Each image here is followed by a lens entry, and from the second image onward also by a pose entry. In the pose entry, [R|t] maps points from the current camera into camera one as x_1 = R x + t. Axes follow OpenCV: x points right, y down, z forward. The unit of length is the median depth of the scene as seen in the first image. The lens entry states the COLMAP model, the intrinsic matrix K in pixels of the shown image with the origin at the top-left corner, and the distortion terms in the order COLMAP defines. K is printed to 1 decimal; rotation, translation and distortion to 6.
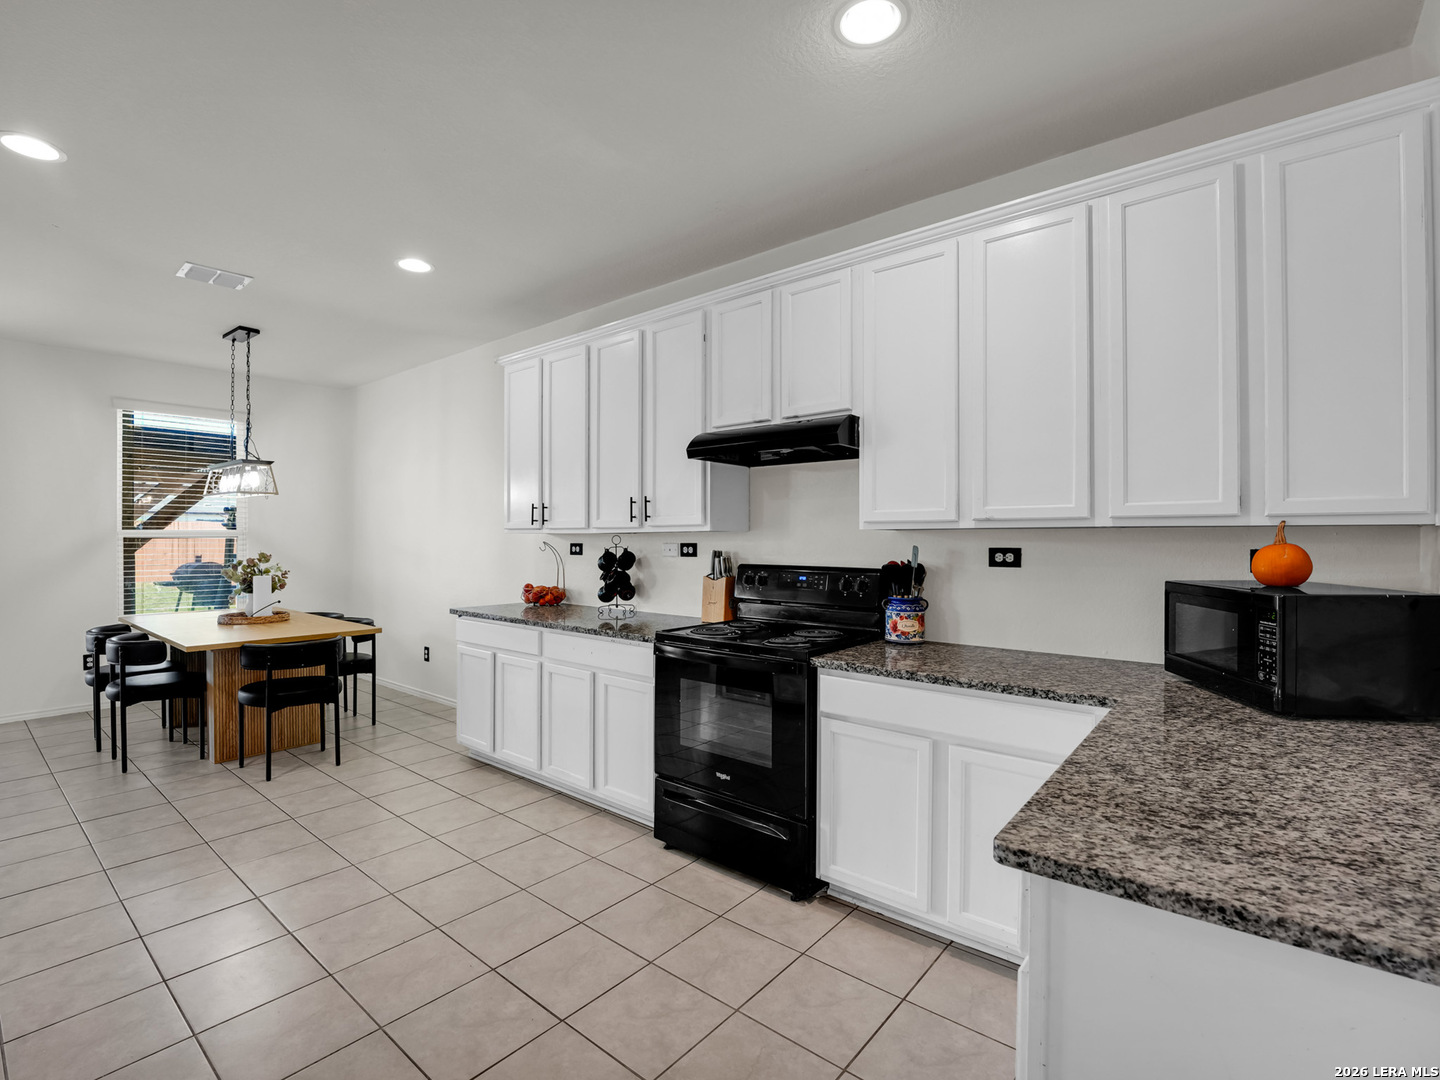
lens RADIAL K [[688.7, 0, 721.5], [0, 688.7, 554.8], [0, 0, 1]] dist [-0.022718, 0.002043]
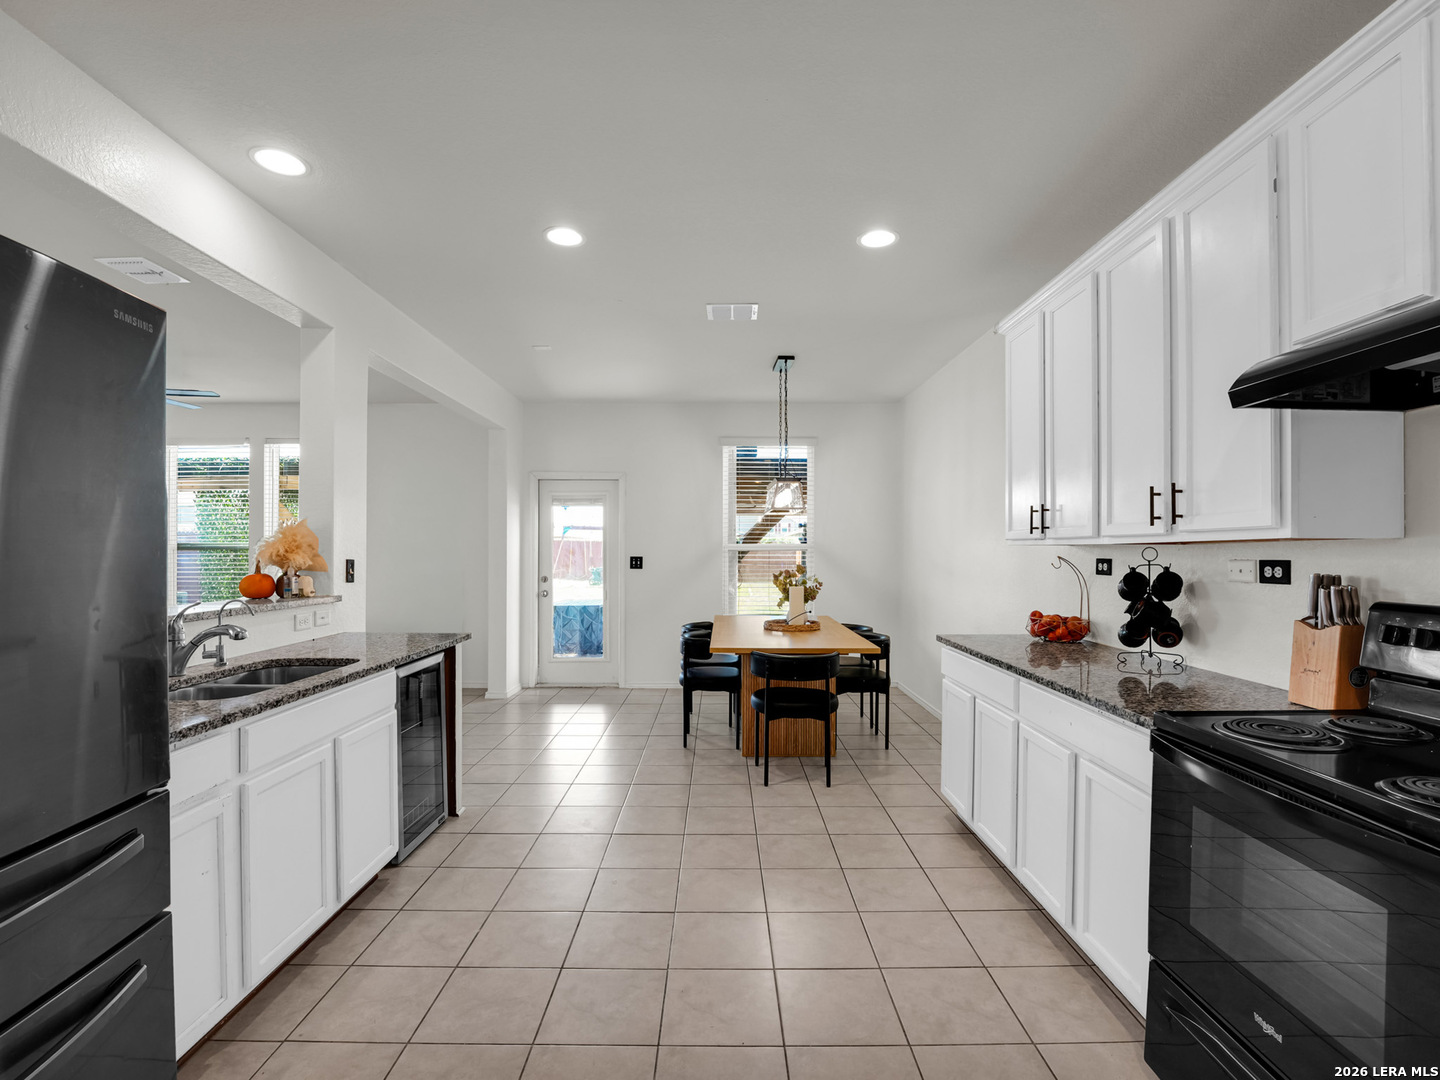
lens RADIAL K [[688.7, 0, 721.5], [0, 688.7, 554.8], [0, 0, 1]] dist [-0.022718, 0.002043]
pose [[0.646247, 0.004398, -0.763116, 0.082872], [-0.019237, 0.999760, -0.010529, -0.006158], [0.762886, 0.021484, 0.646176, 0.264044]]
